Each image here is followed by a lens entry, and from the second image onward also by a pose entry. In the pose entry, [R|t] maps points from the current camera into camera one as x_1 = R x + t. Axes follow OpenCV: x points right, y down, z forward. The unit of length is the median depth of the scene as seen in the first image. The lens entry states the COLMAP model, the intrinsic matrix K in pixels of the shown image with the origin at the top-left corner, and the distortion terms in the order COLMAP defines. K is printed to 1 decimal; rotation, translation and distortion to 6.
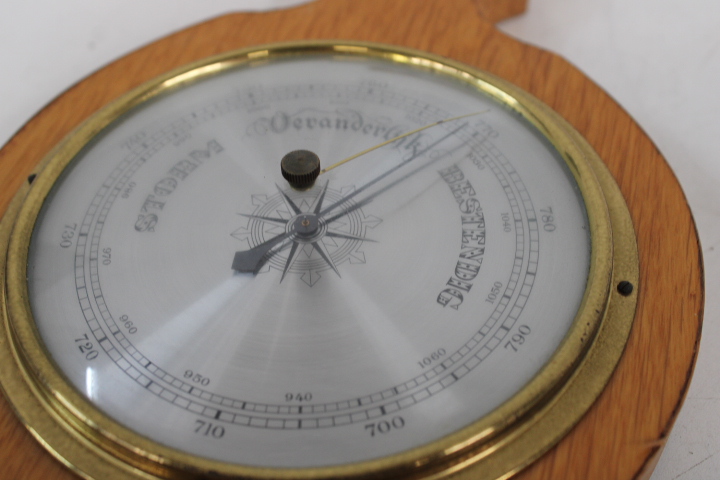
lens RADIAL K [[930.9, 0, 359.3], [0, 930.9, 246.1], [0, 0, 1]] dist [-0.078775, 0.000000]
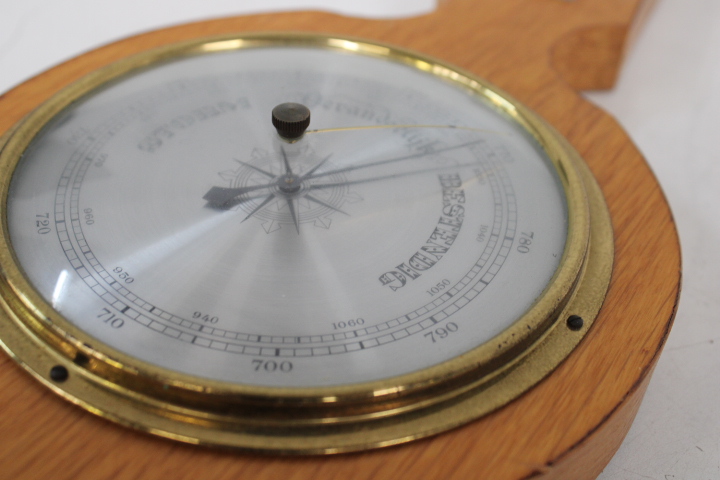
lens RADIAL K [[930.9, 0, 358.8], [0, 930.9, 238.9], [0, 0, 1]] dist [-0.078775, 0.000000]
pose [[0.946506, 0.266823, -0.181473, 0.219571], [-0.288343, 0.951815, -0.104436, 0.122126], [0.144863, 0.151176, 0.977835, 0.030102]]
